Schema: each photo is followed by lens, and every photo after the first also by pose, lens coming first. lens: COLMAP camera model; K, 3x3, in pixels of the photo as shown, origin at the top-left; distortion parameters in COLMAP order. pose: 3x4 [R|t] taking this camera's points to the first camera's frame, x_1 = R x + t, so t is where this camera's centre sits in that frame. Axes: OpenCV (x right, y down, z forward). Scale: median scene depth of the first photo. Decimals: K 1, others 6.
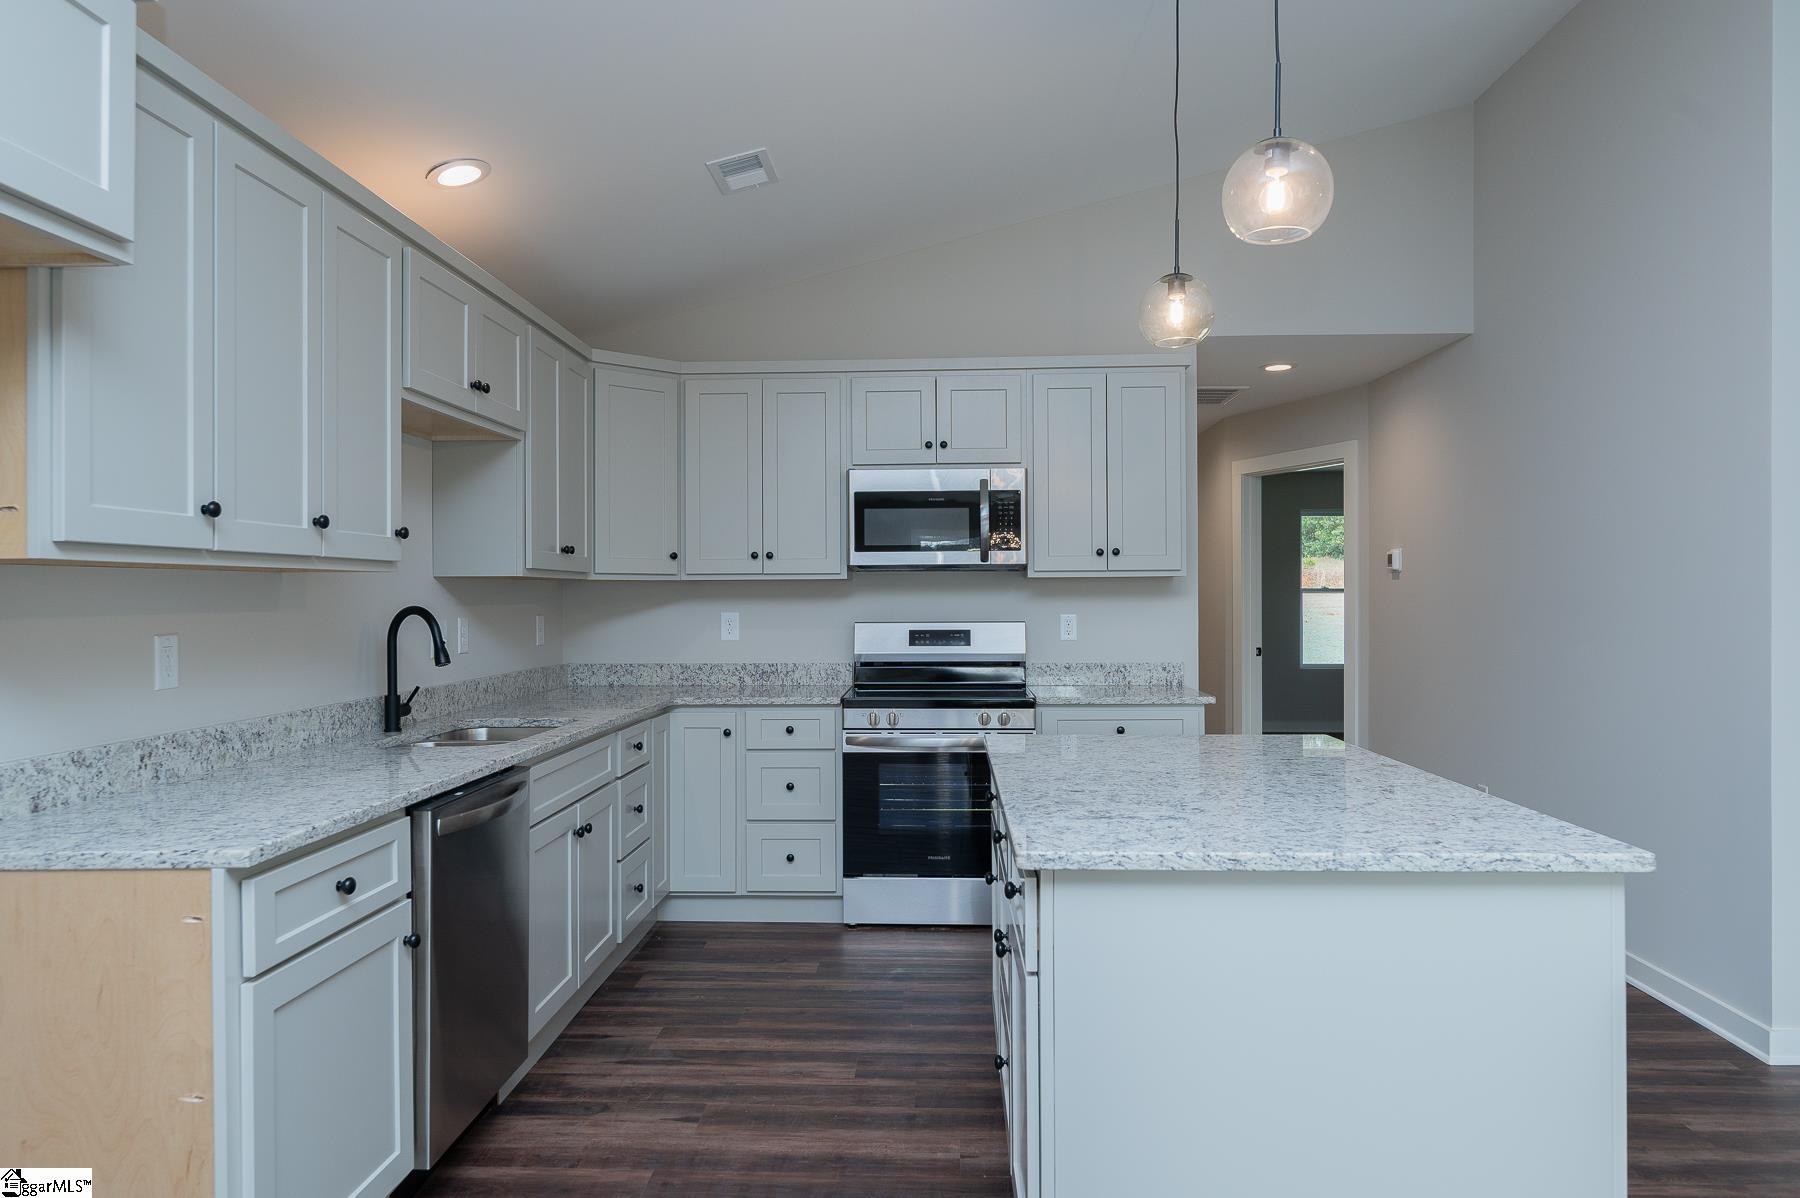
lens RADIAL K [[1178.0, 0, 887.6], [0, 1178.0, 588.9], [0, 0, 1]] dist [-0.000502, -0.001478]
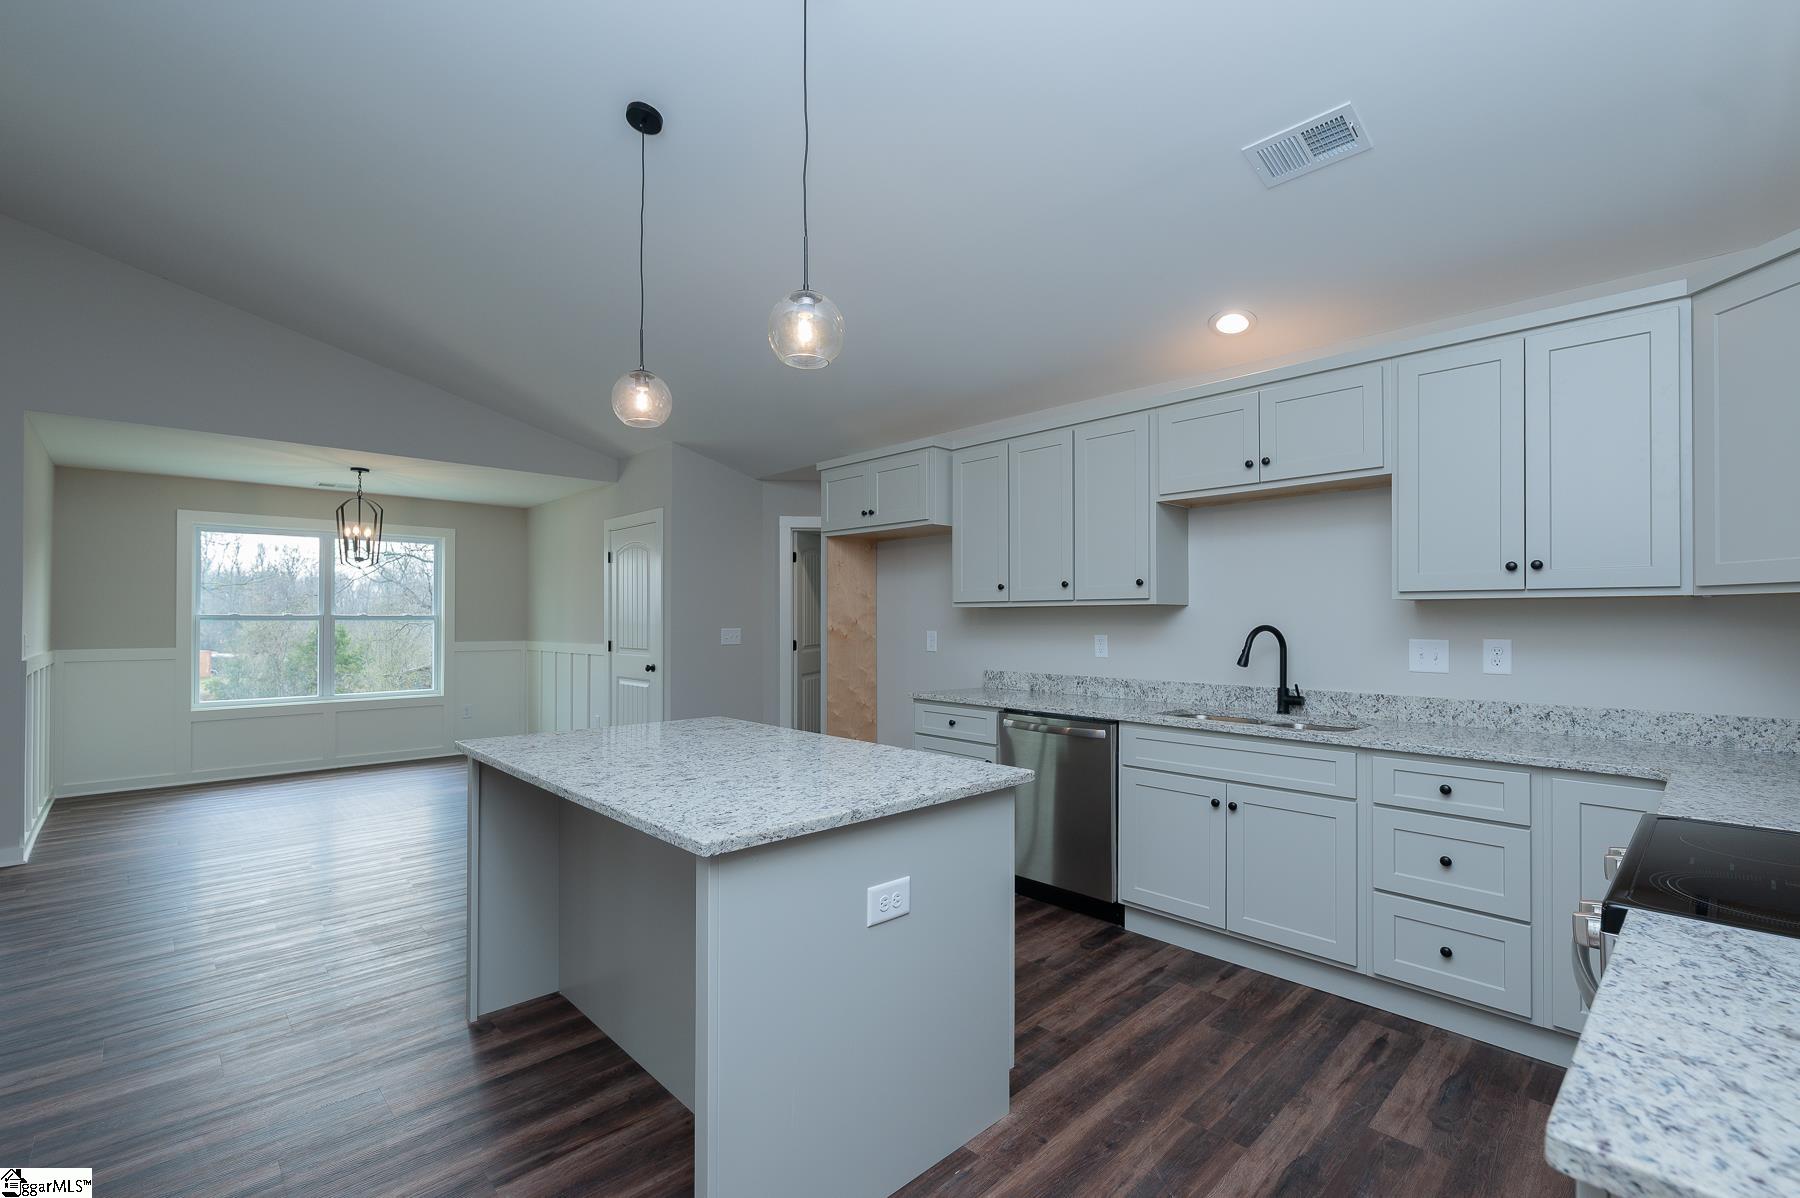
lens RADIAL K [[763.7, 0, 898.6], [0, 763.7, 610.7], [0, 0, 1]] dist [-0.001748, -0.000127]
pose [[-0.676955, -0.014410, -0.735884, 0.487138], [-0.002237, 0.999844, -0.017521, 0.012040], [0.736021, -0.010214, -0.676881, 1.094129]]
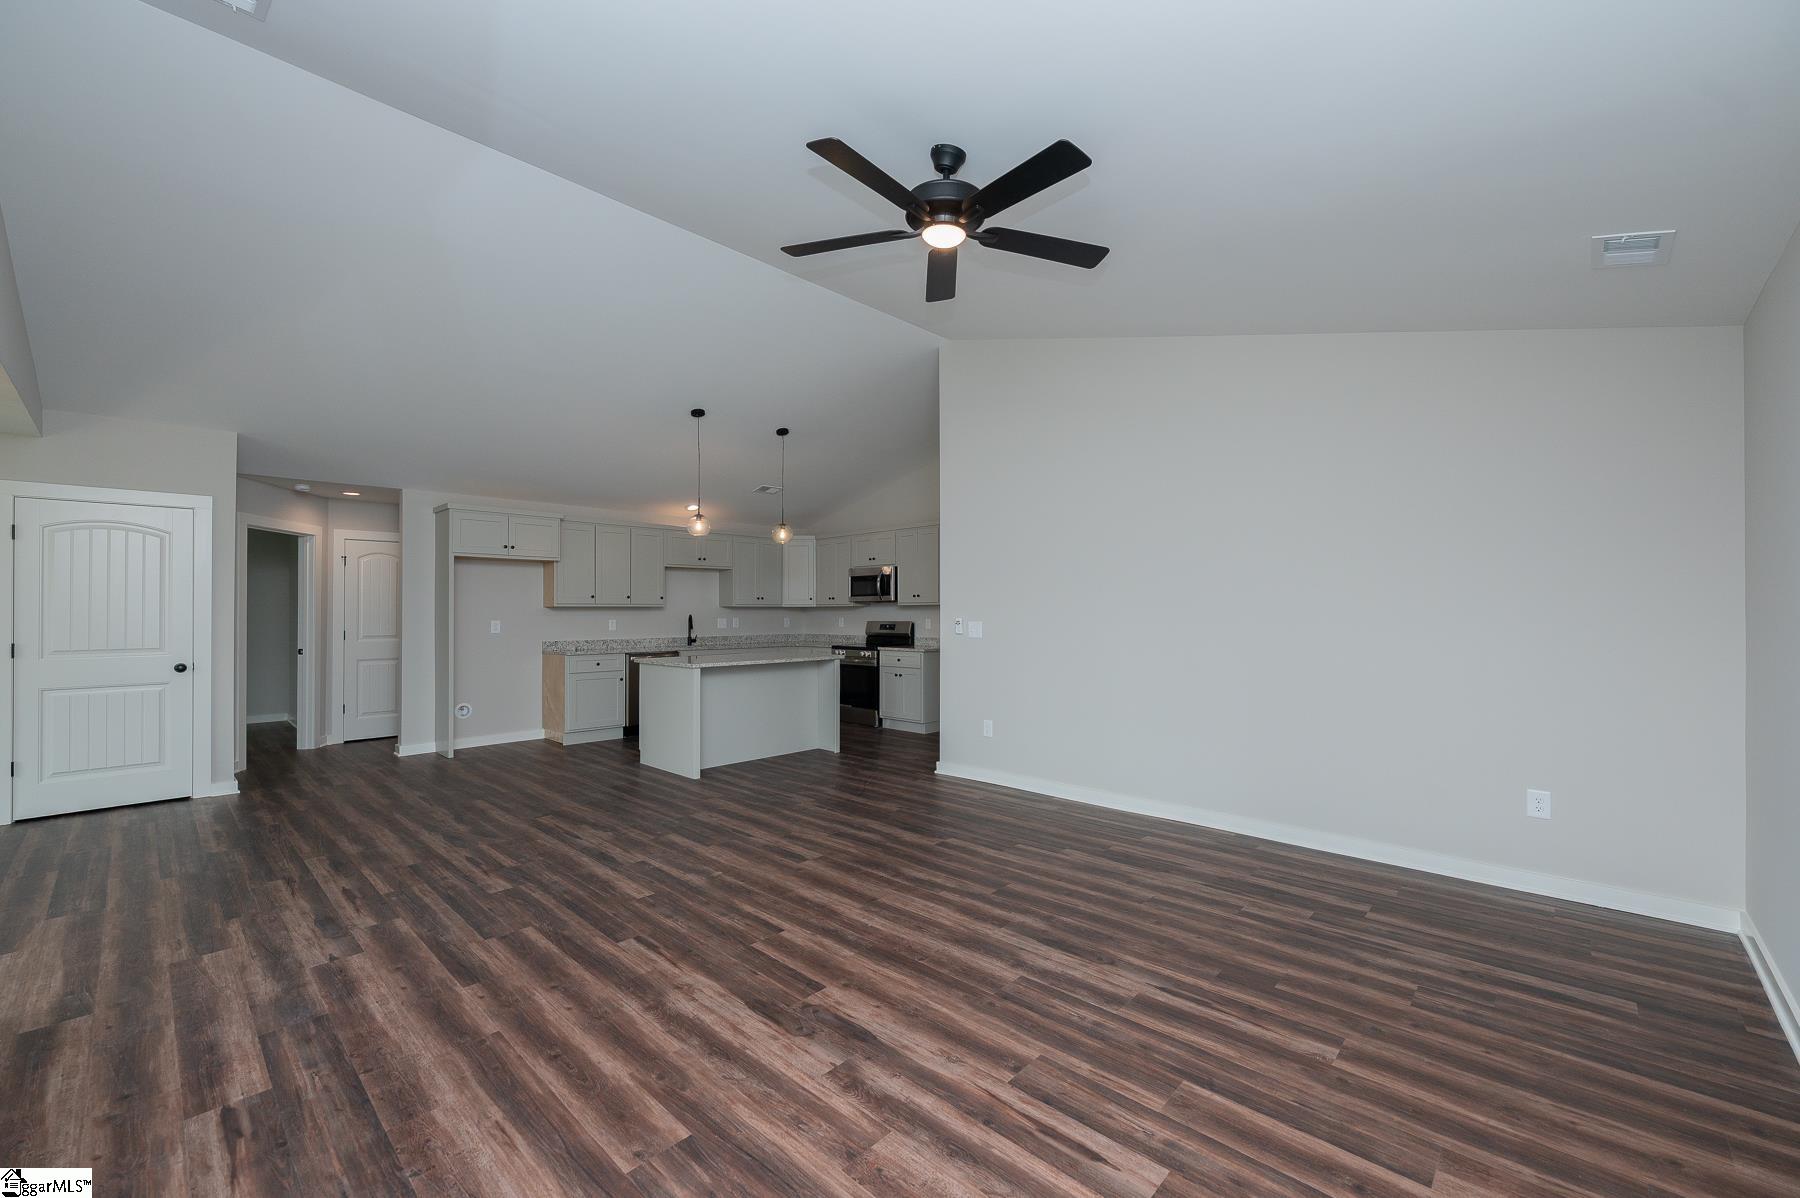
lens RADIAL K [[737.5, 0, 914.0], [0, 737.5, 605.1], [0, 0, 1]] dist [-0.005937, 0.000424]
pose [[0.751375, -0.004199, -0.659862, 1.556781], [0.003707, 0.999991, -0.002142, -0.008028], [0.659865, -0.000836, 0.751384, -0.335331]]
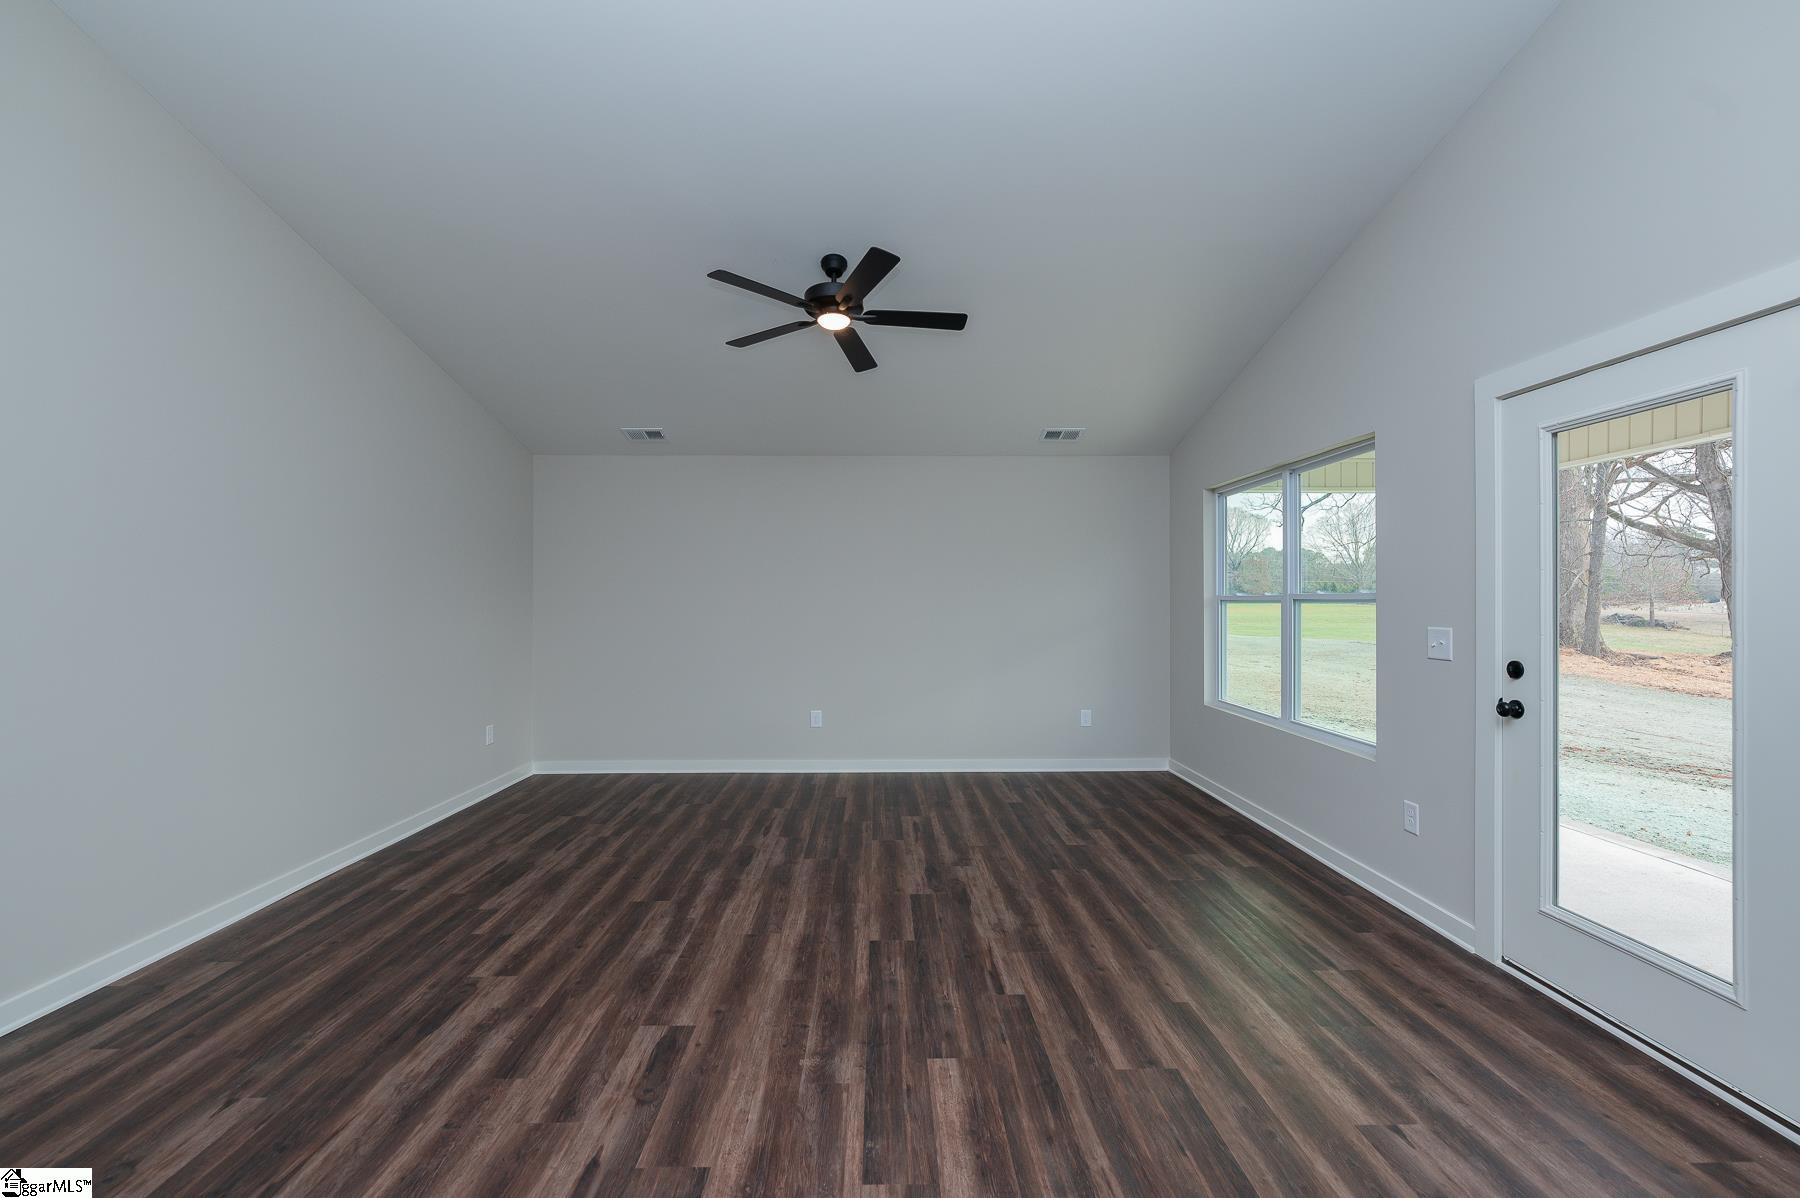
lens RADIAL K [[763.7, 0, 893.7], [0, 763.7, 596.3], [0, 0, 1]] dist [-0.001748, -0.000127]
pose [[-0.052566, 0.007983, 0.998586, 0.219447], [-0.003172, 0.999962, -0.008161, -0.001453], [-0.998612, -0.003597, -0.052539, 0.162380]]
